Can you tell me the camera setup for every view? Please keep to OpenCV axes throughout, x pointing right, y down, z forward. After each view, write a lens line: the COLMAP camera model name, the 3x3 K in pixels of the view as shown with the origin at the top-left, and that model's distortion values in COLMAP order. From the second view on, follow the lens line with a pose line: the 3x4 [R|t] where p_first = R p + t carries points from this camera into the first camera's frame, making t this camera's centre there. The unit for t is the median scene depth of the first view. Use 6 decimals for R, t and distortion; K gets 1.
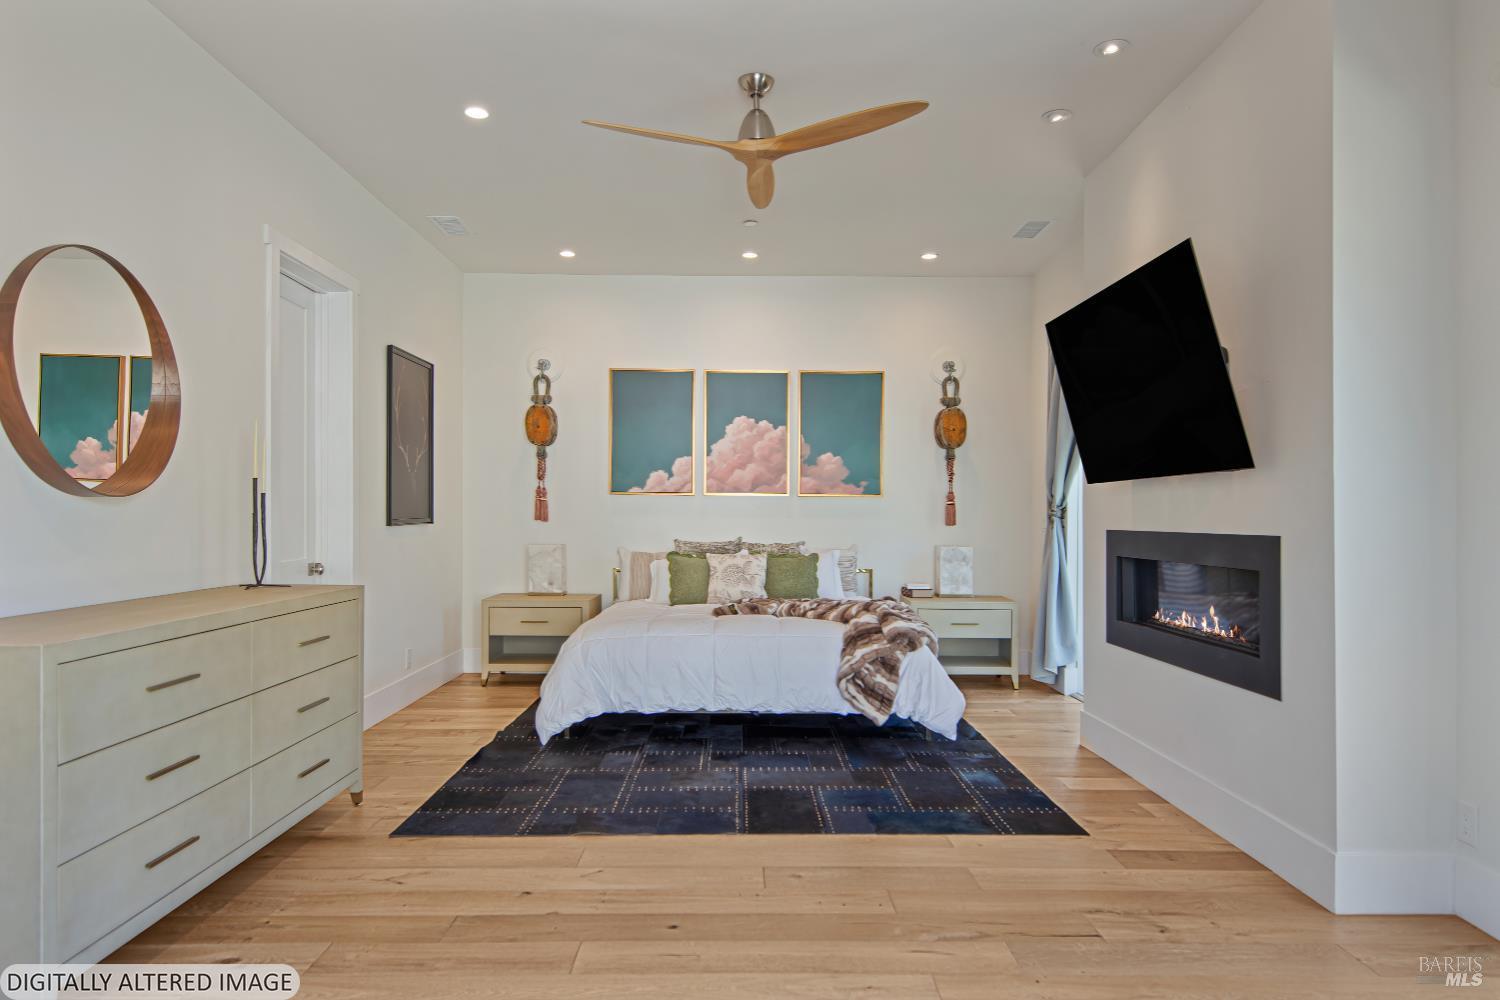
lens RADIAL K [[924.5, 0, 736.1], [0, 924.5, 509.7], [0, 0, 1]] dist [0.008143, -0.010349]
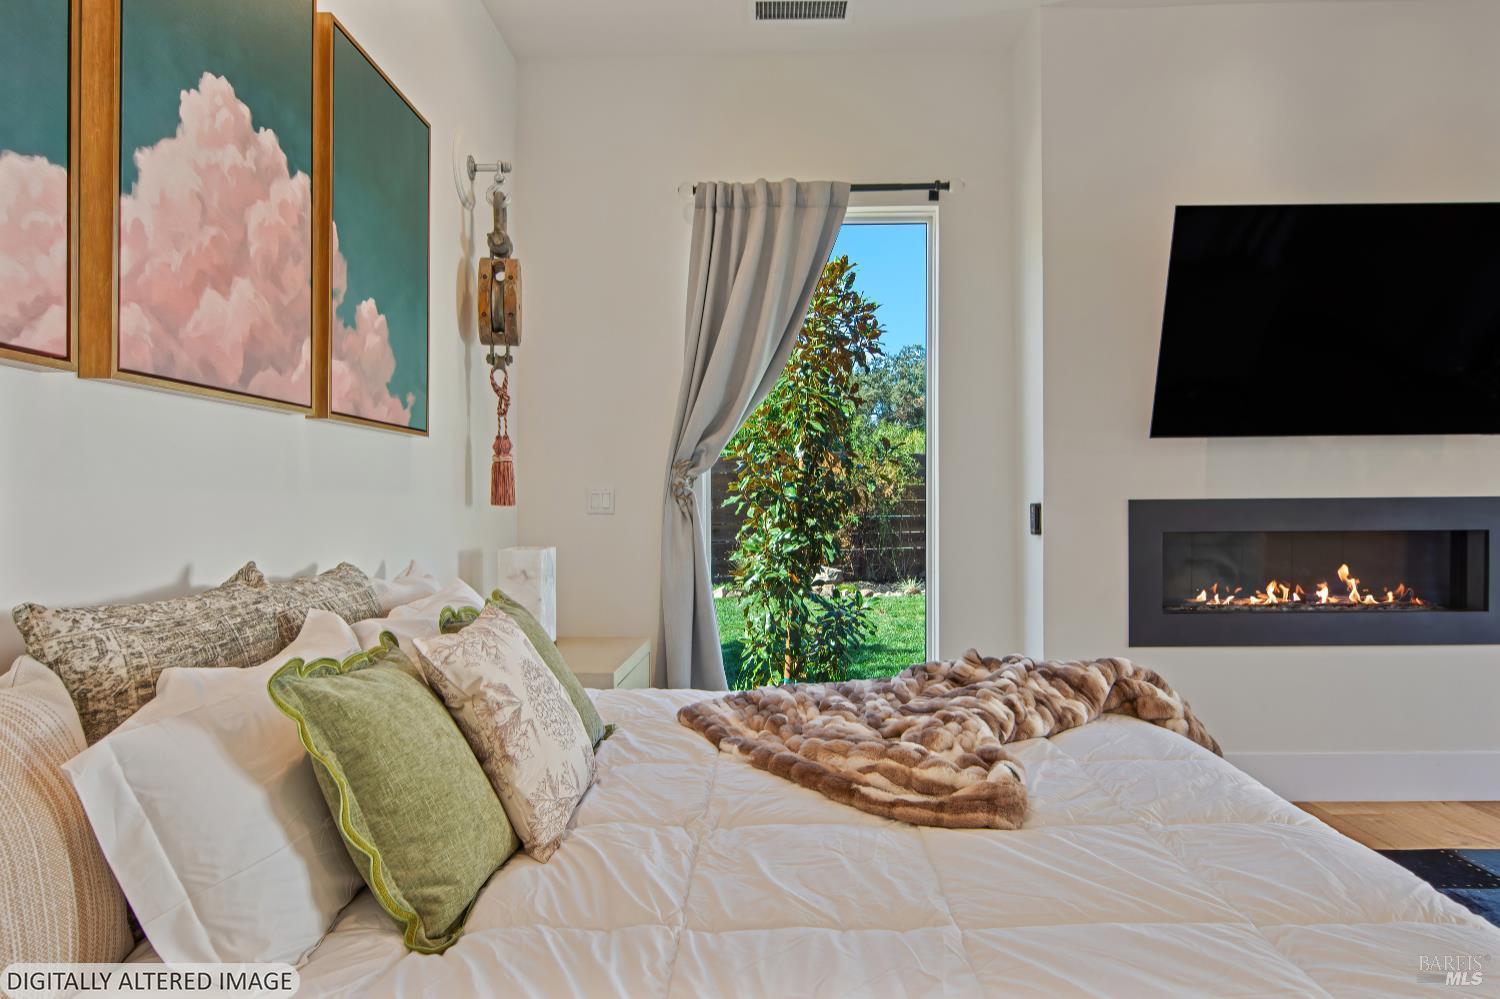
lens RADIAL K [[924.5, 0, 761.3], [0, 924.5, 494.5], [0, 0, 1]] dist [0.008143, -0.010349]
pose [[0.016407, -0.000865, 0.999865, -0.305487], [0.005482, 0.999985, 0.000775, 0.014149], [-0.999850, 0.005468, 0.016412, 1.088048]]
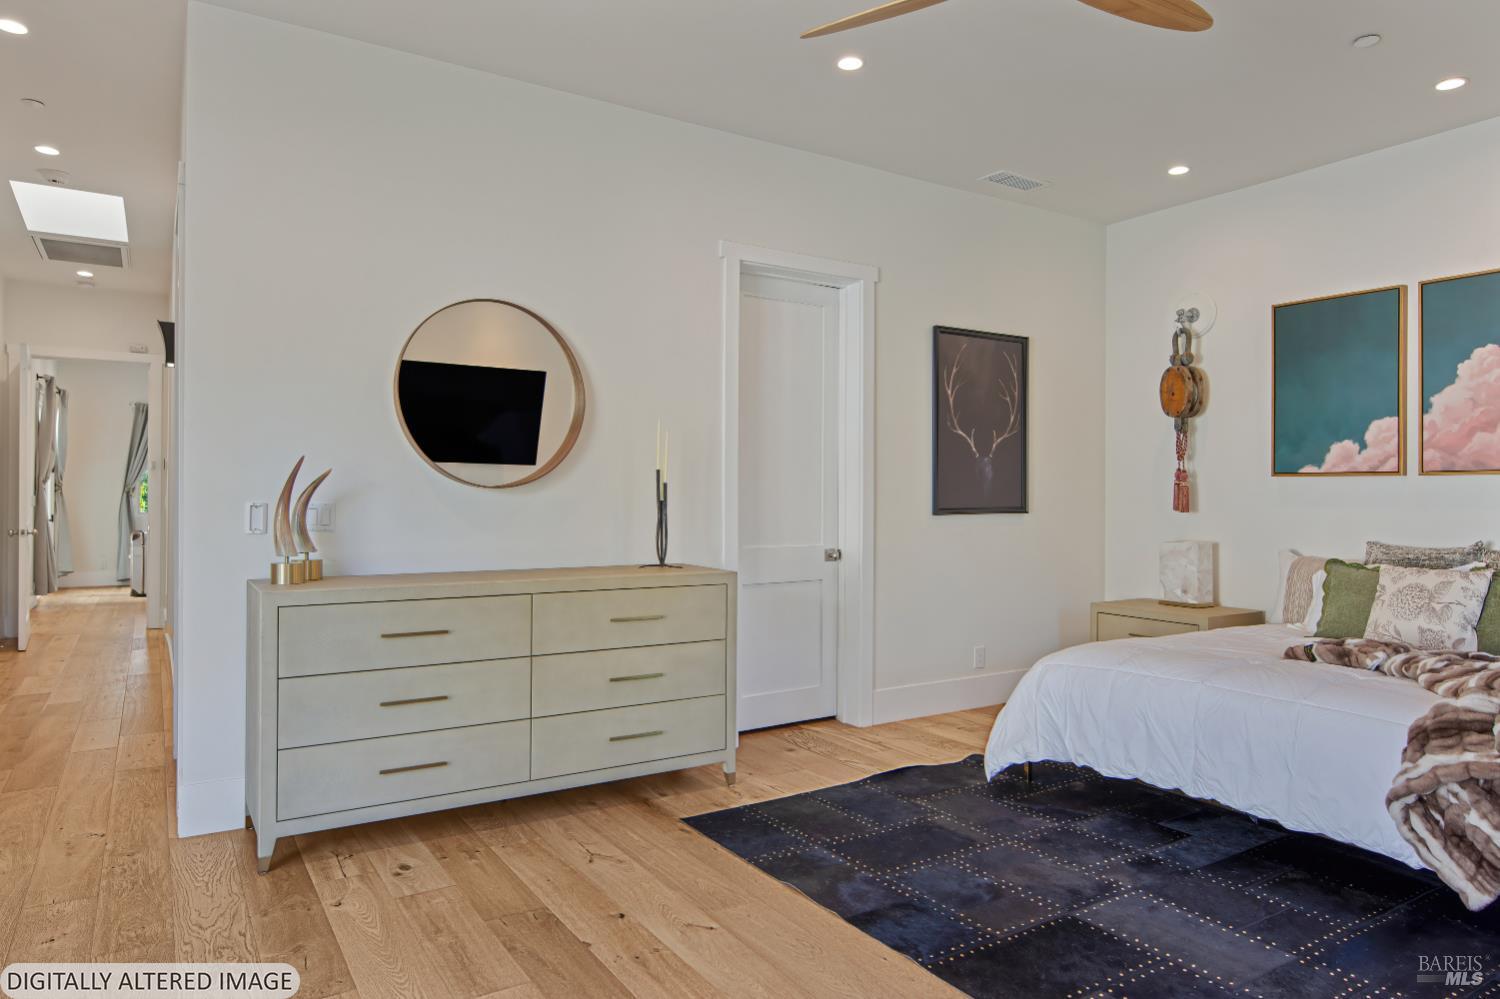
lens RADIAL K [[924.5, 0, 751.7], [0, 924.5, 489.4], [0, 0, 1]] dist [0.008143, -0.010349]
pose [[0.540696, -0.008551, -0.841175, 0.329953], [0.000633, 0.999952, -0.009758, 0.000589], [0.841218, 0.004744, 0.540675, 0.326551]]
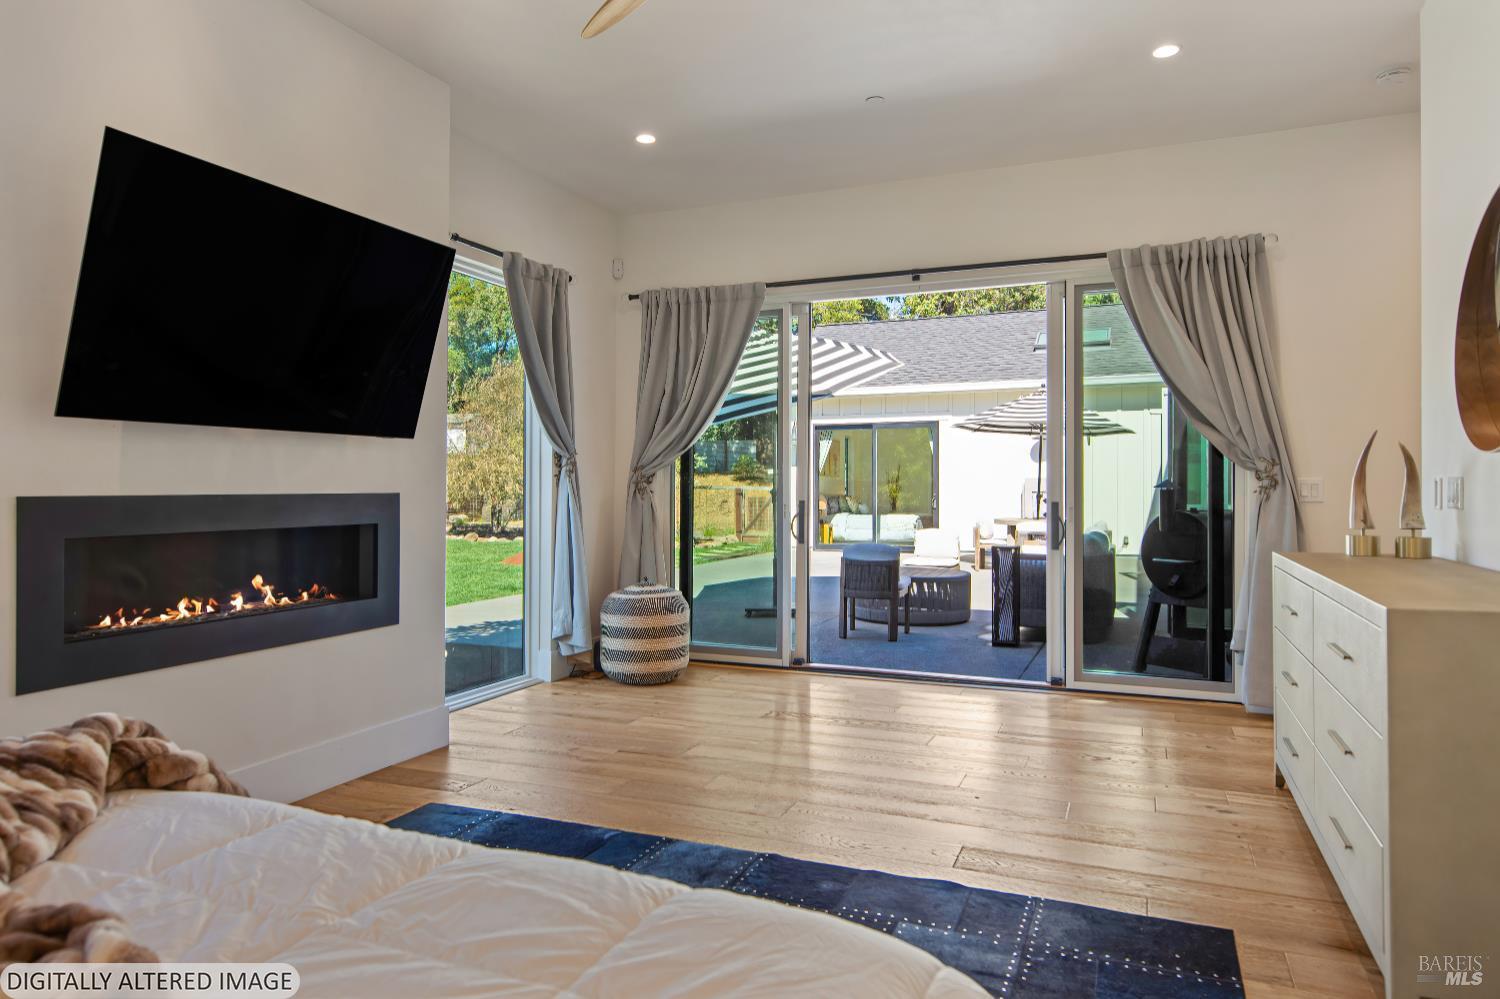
lens RADIAL K [[924.5, 0, 745.0], [0, 924.5, 509.5], [0, 0, 1]] dist [0.008143, -0.010349]
pose [[-0.901288, 0.010295, 0.433098, -0.221998], [0.021664, 0.999538, 0.021322, 0.019295], [-0.432679, 0.028600, -0.901094, 1.110342]]
